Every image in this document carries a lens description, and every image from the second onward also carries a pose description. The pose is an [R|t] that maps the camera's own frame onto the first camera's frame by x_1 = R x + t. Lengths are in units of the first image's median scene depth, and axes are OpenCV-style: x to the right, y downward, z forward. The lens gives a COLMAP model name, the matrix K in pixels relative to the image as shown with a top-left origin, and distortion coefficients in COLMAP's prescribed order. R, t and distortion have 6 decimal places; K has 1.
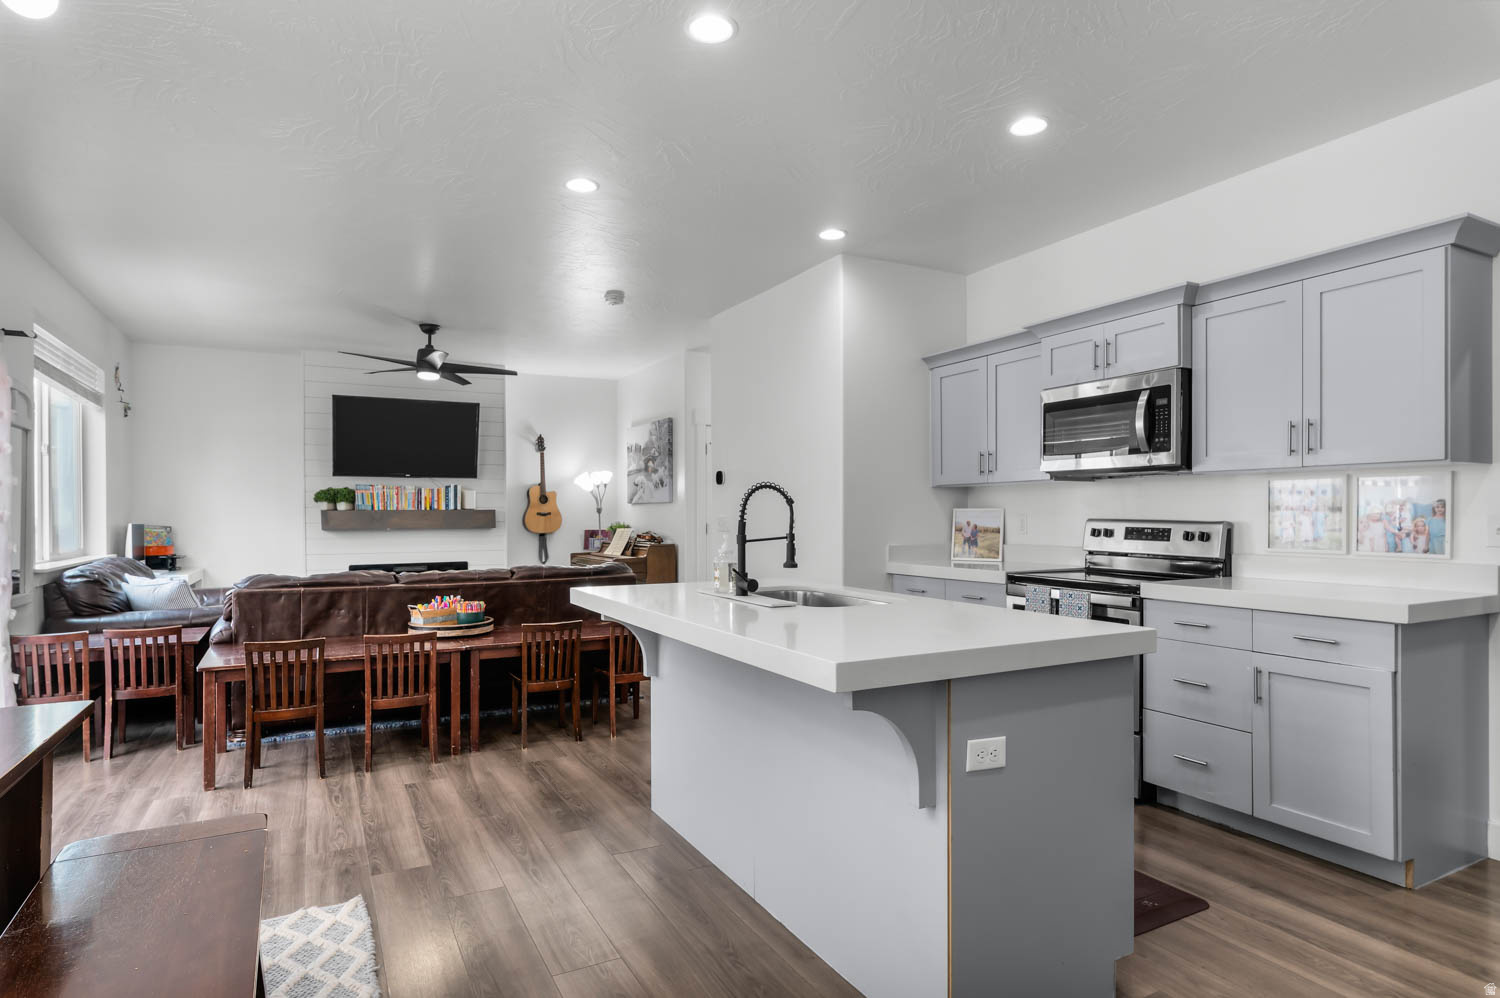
lens RADIAL K [[809.9, 0, 754.5], [0, 809.9, 516.0], [0, 0, 1]] dist [0.004221, 0.000852]
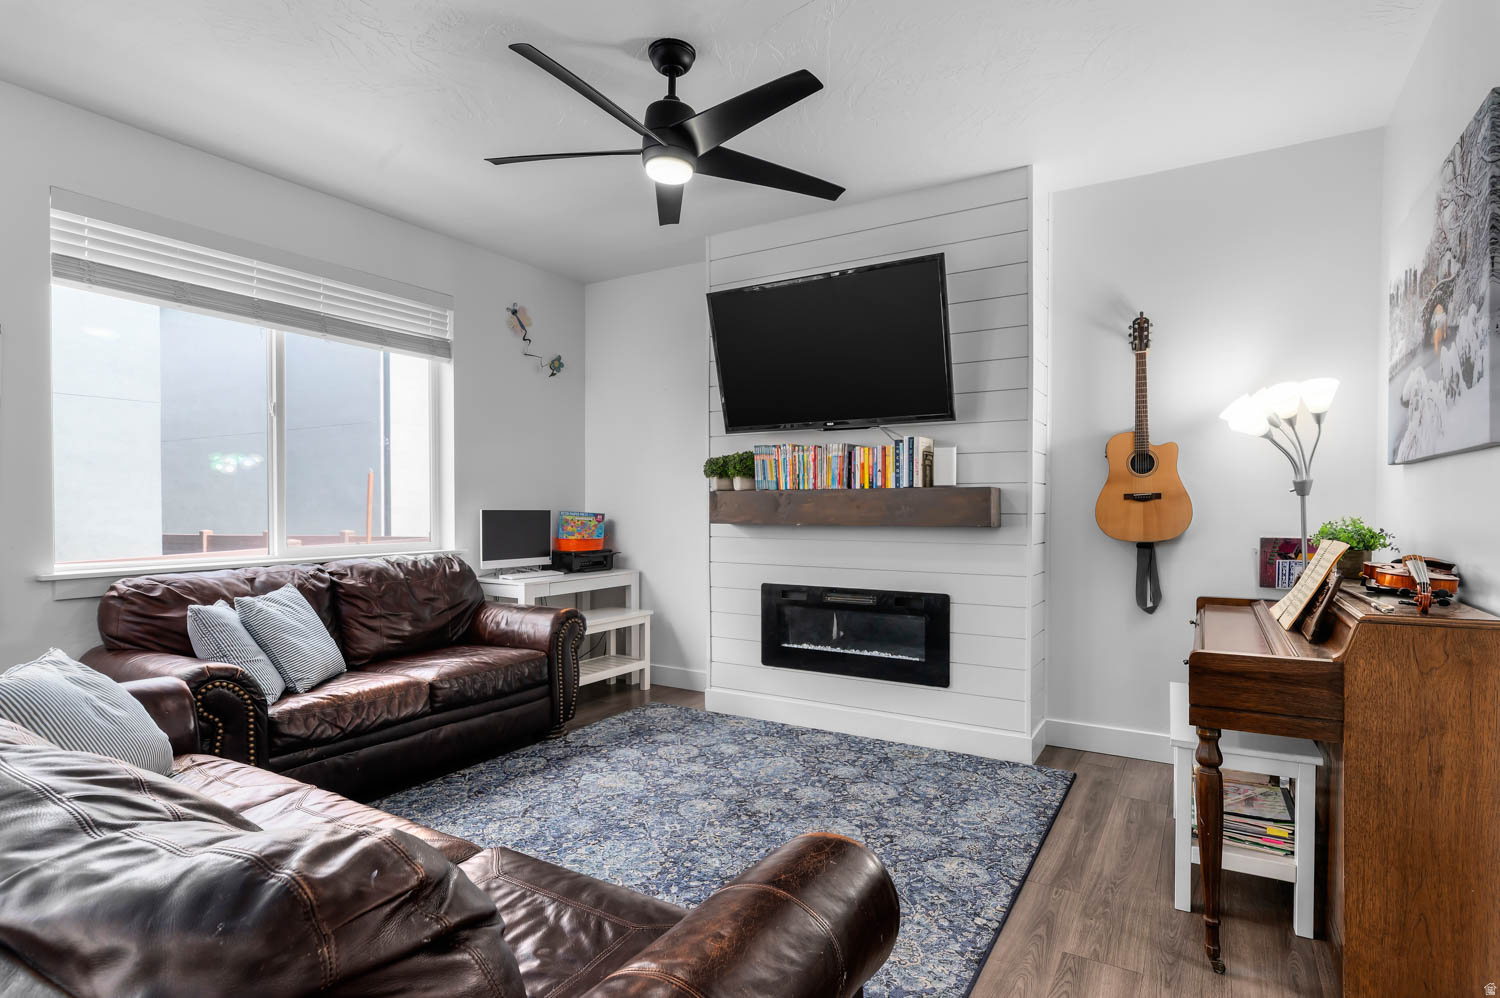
lens RADIAL K [[763.3, 0, 762.7], [0, 763.3, 517.2], [0, 0, 1]] dist [0.000311, -0.000155]
pose [[0.523722, 0.016855, -0.851722, -0.024560], [-0.006451, 0.999854, 0.015820, 0.003168], [0.851865, -0.002791, 0.523755, 0.679794]]
